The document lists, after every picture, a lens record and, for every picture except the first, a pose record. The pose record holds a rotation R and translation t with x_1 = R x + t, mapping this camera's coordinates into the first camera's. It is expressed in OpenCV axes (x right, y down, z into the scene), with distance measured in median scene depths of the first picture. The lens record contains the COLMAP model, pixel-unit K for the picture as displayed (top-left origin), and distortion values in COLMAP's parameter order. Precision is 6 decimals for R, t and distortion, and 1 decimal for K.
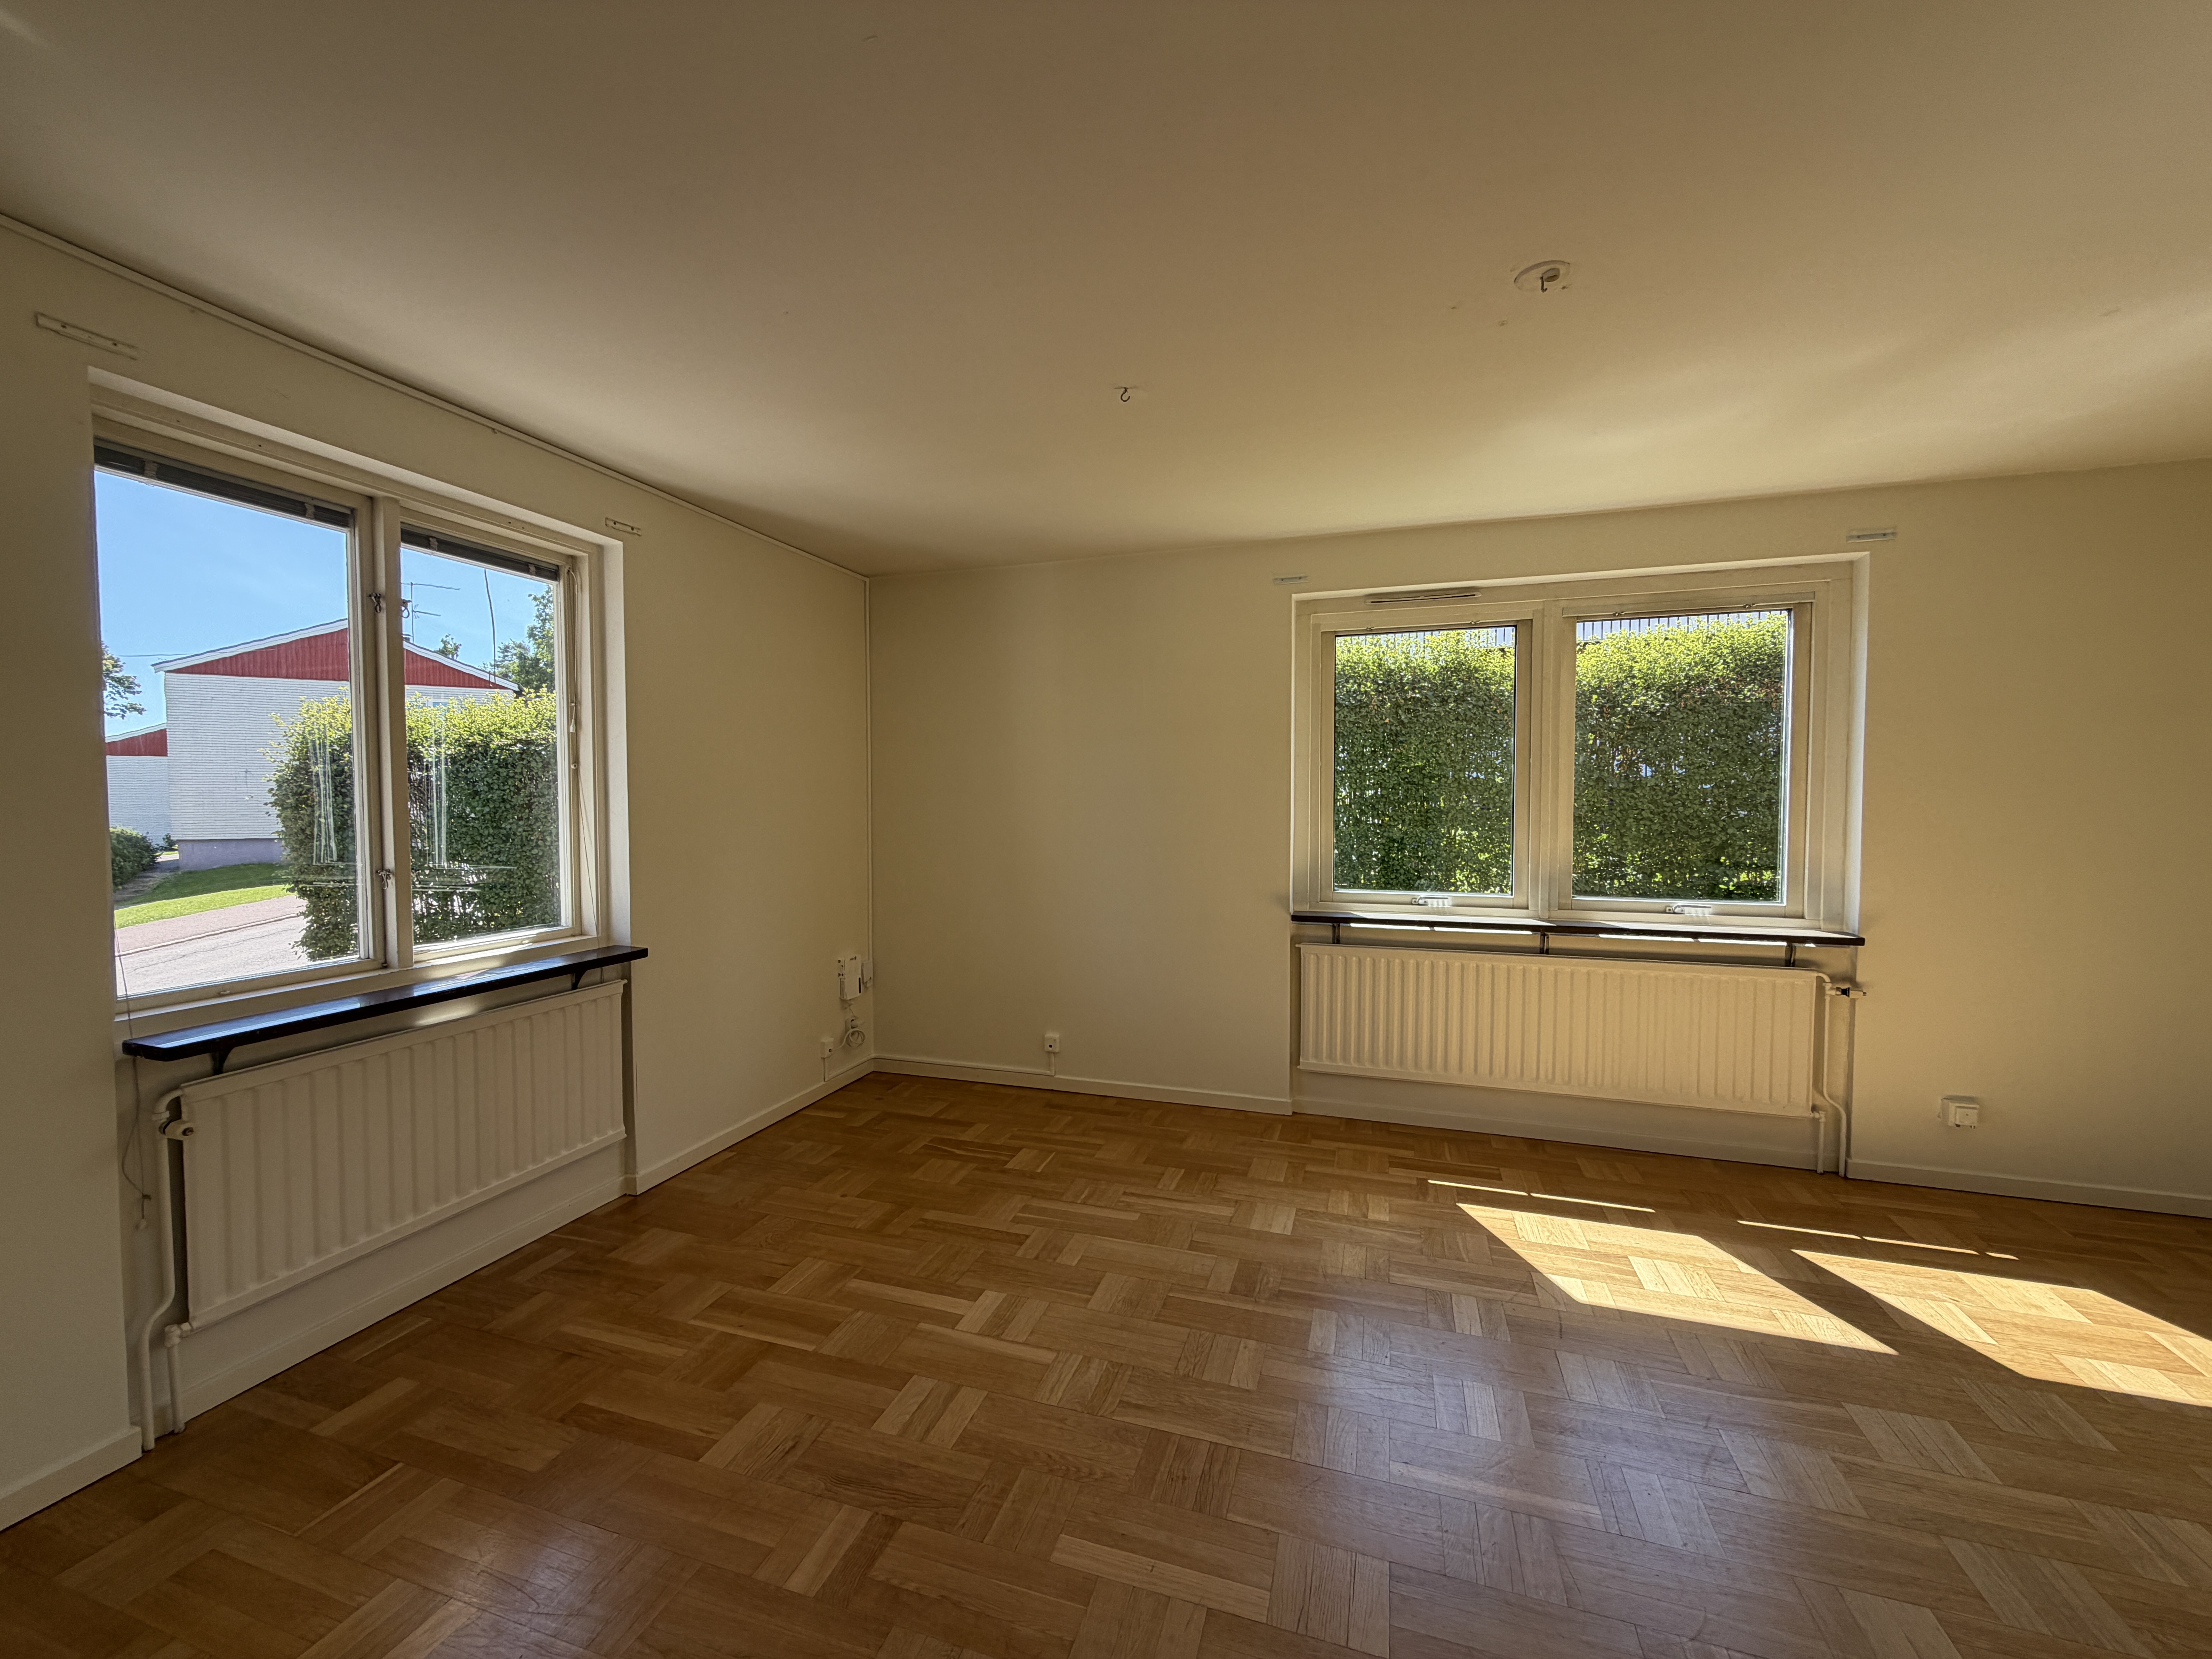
lens RADIAL K [[879.4, 0, 1098.7], [0, 879.4, 830.3], [0, 0, 1]] dist [0.000176, 0.000006]
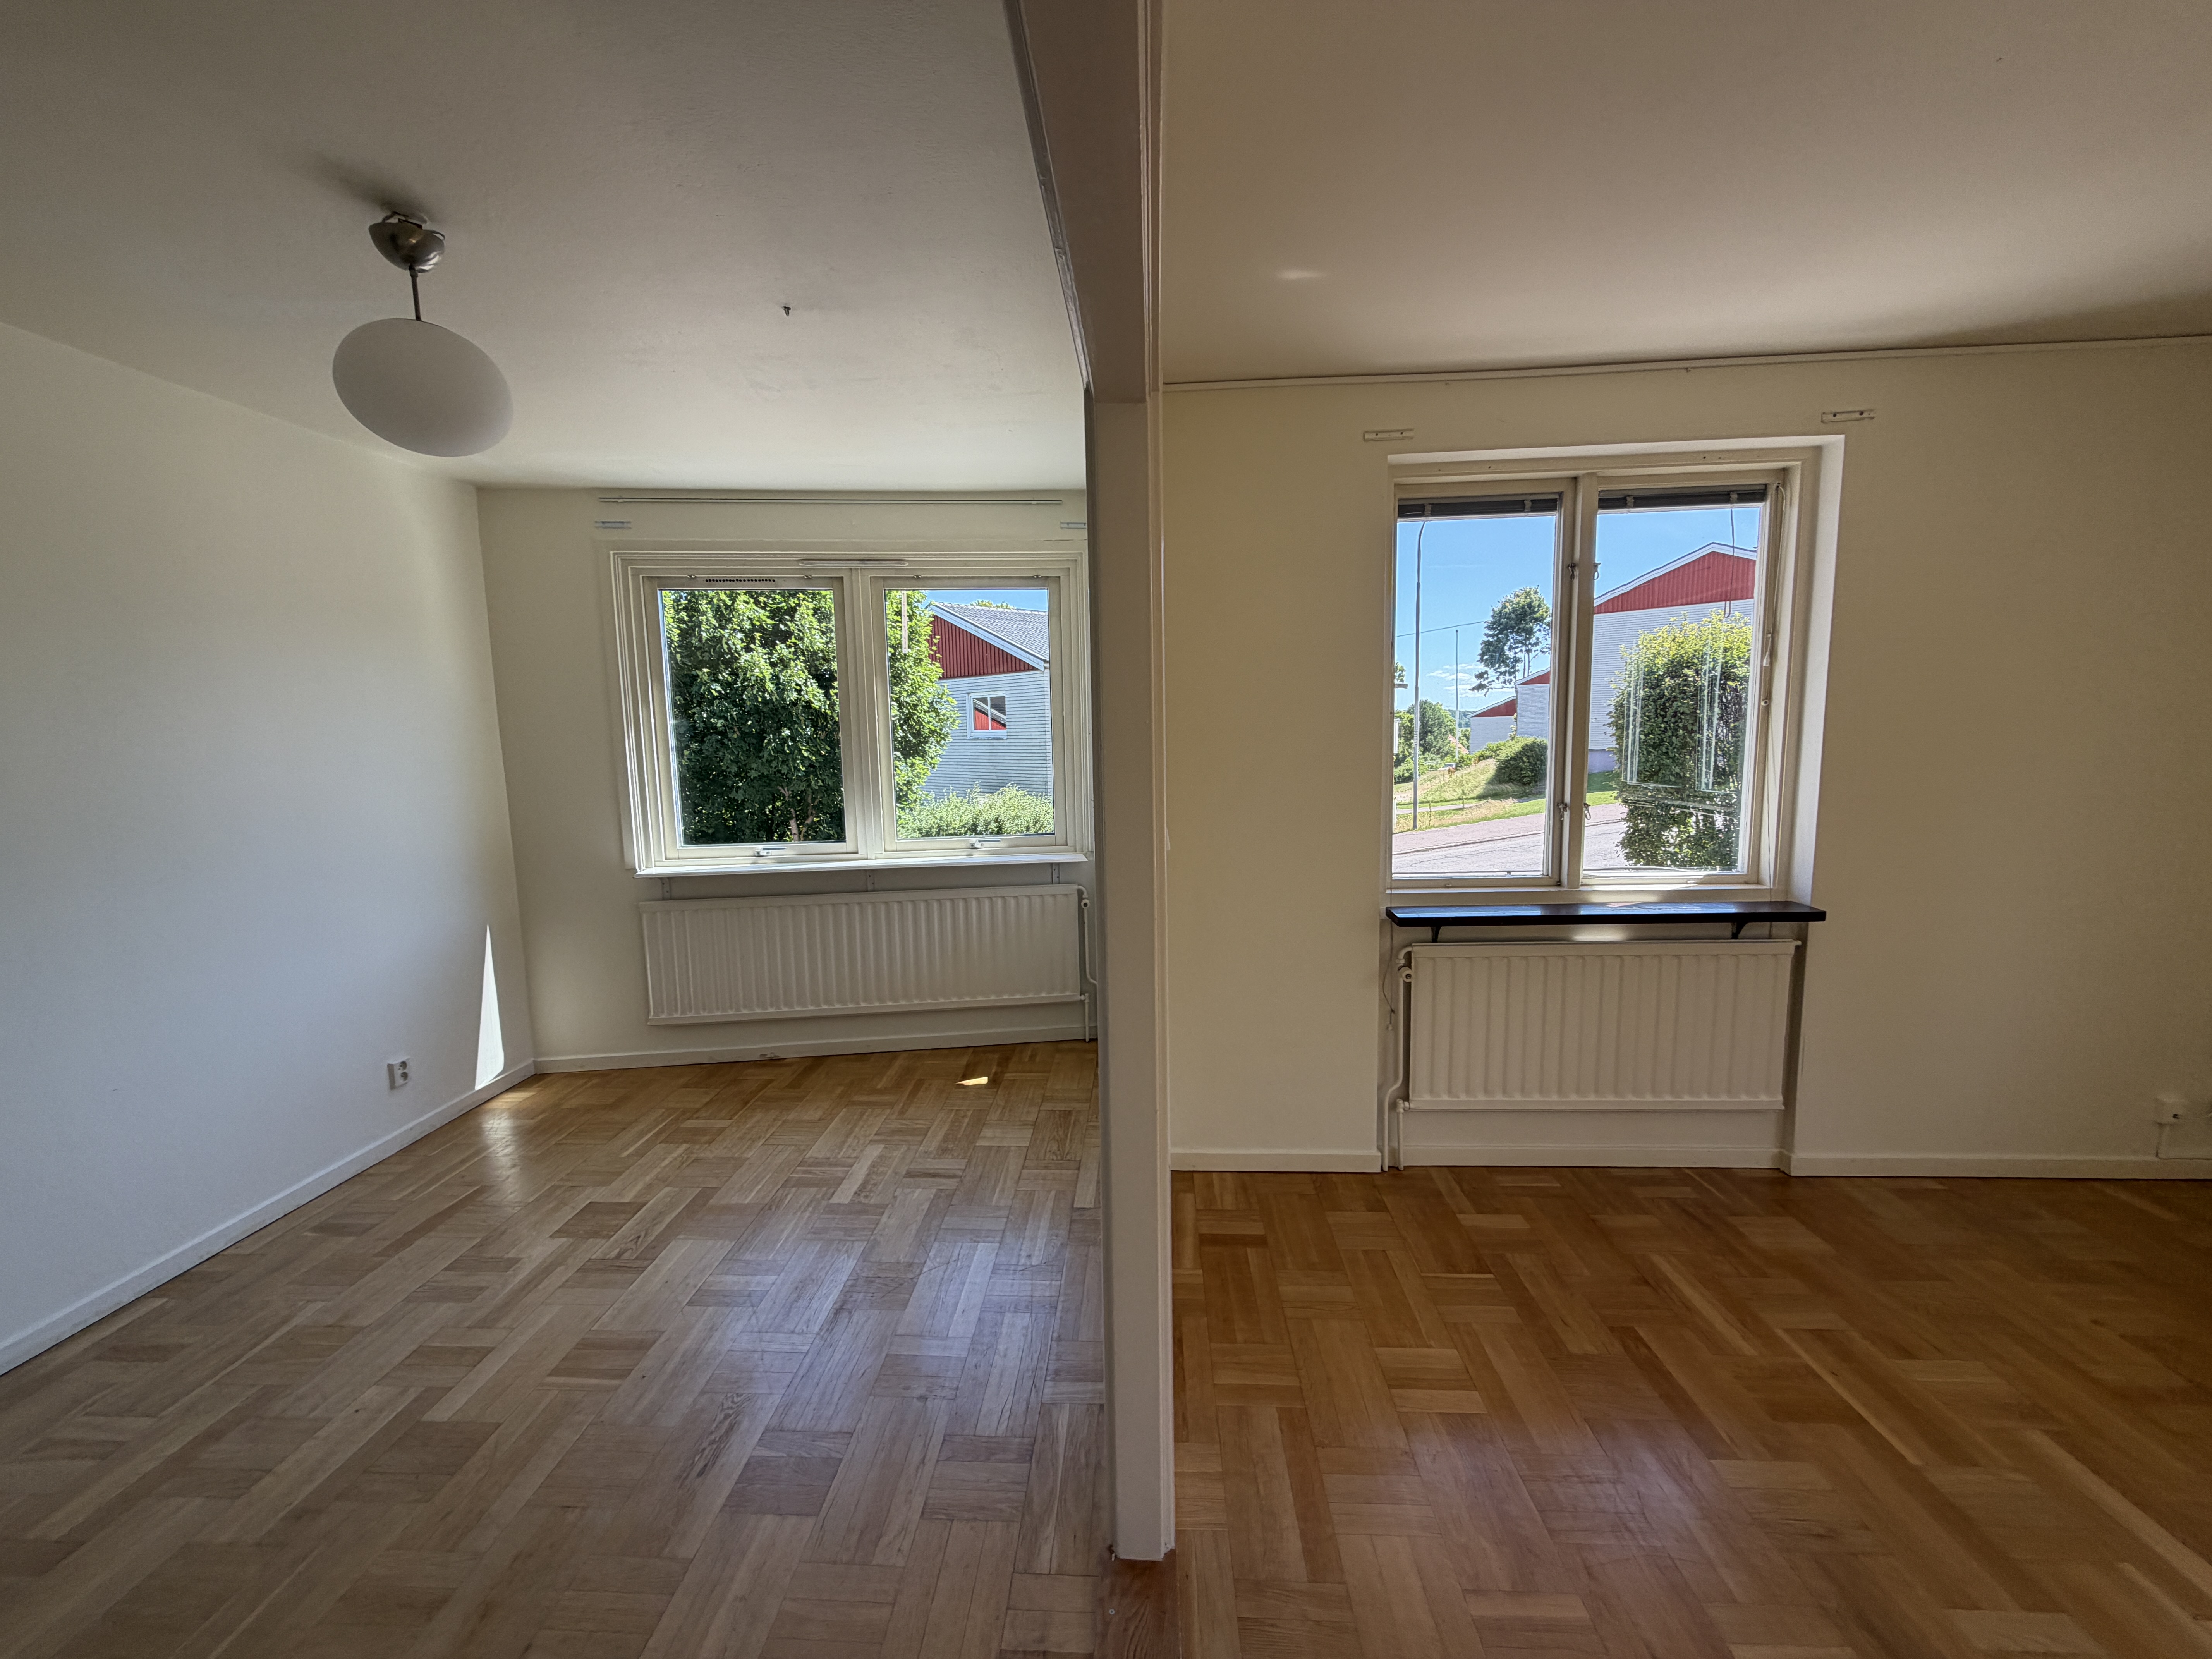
lens RADIAL K [[879.4, 0, 1098.7], [0, 879.4, 830.3], [0, 0, 1]] dist [0.000176, 0.000006]
pose [[0.256852, 0.108461, -0.960345, 0.136316], [-0.011475, 0.993955, 0.109188, -0.034275], [0.966383, -0.017025, 0.256544, 0.083893]]
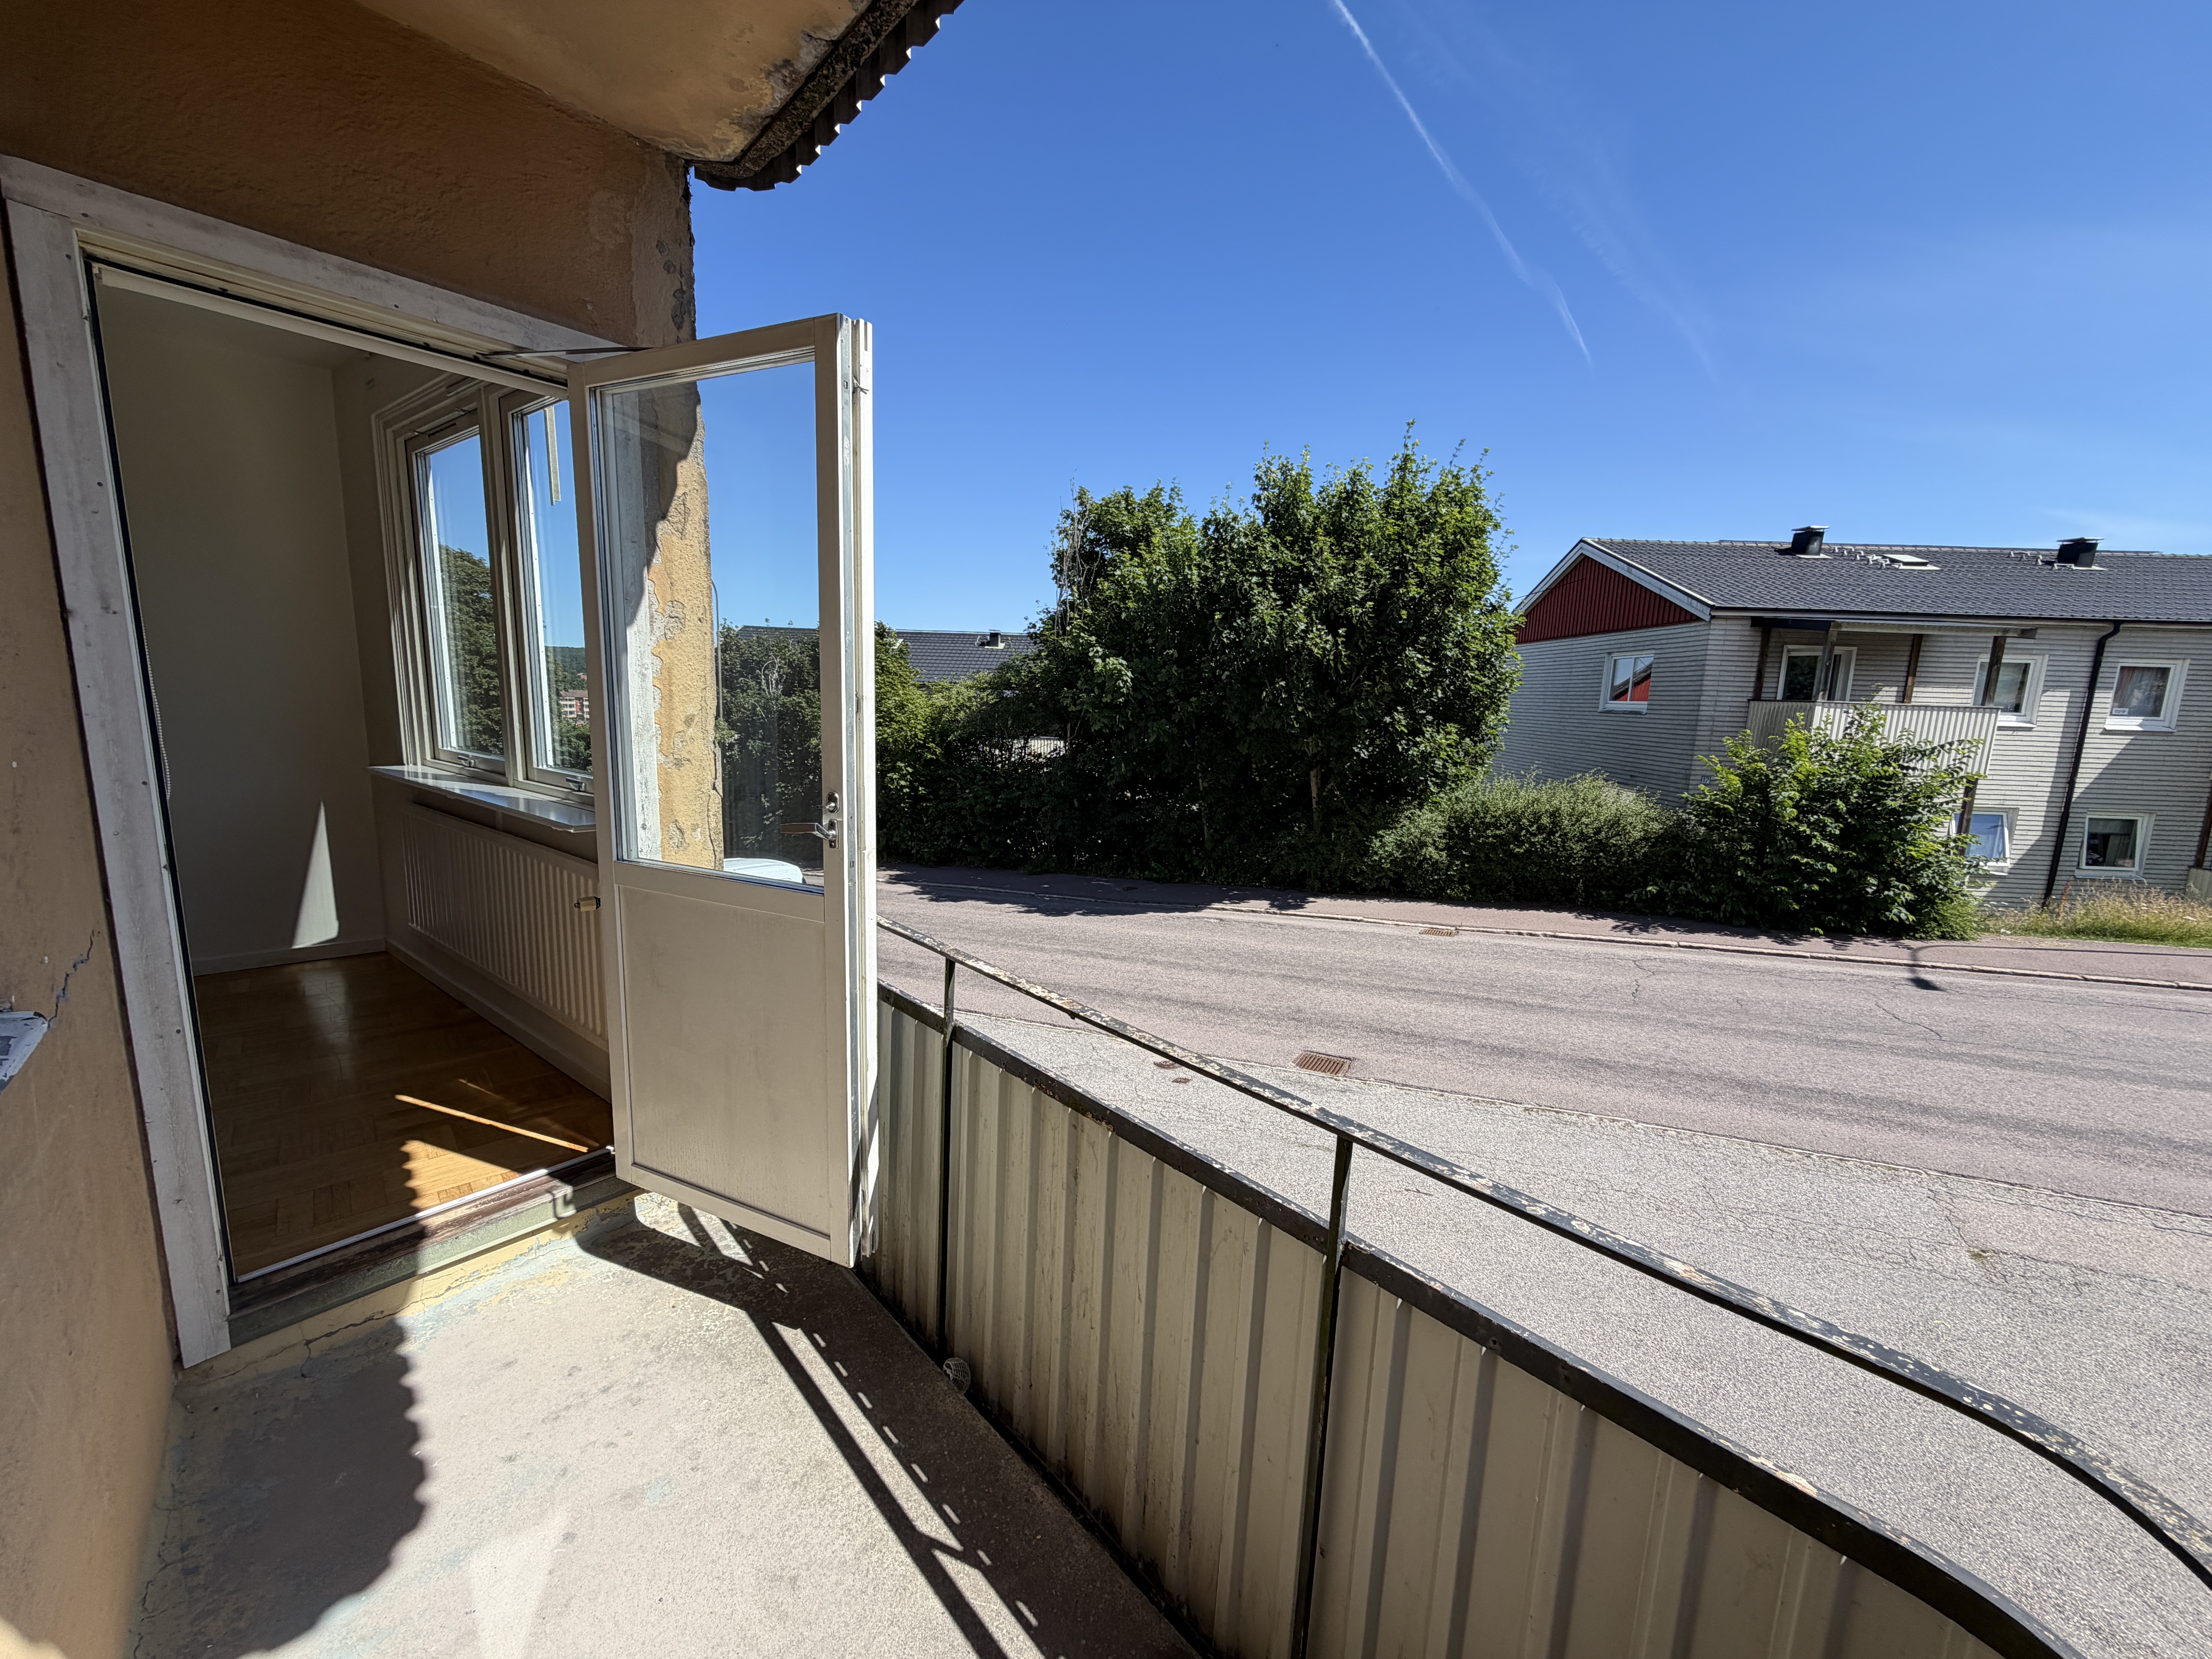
lens RADIAL K [[872.9, 0, 1090.2], [0, 872.9, 831.7], [0, 0, 1]] dist [0.000713, 0.000054]
pose [[-0.502170, 0.124618, -0.855743, -0.718509], [-0.061604, 0.981893, 0.179139, -0.016517], [0.862572, 0.142676, -0.485400, 1.155887]]
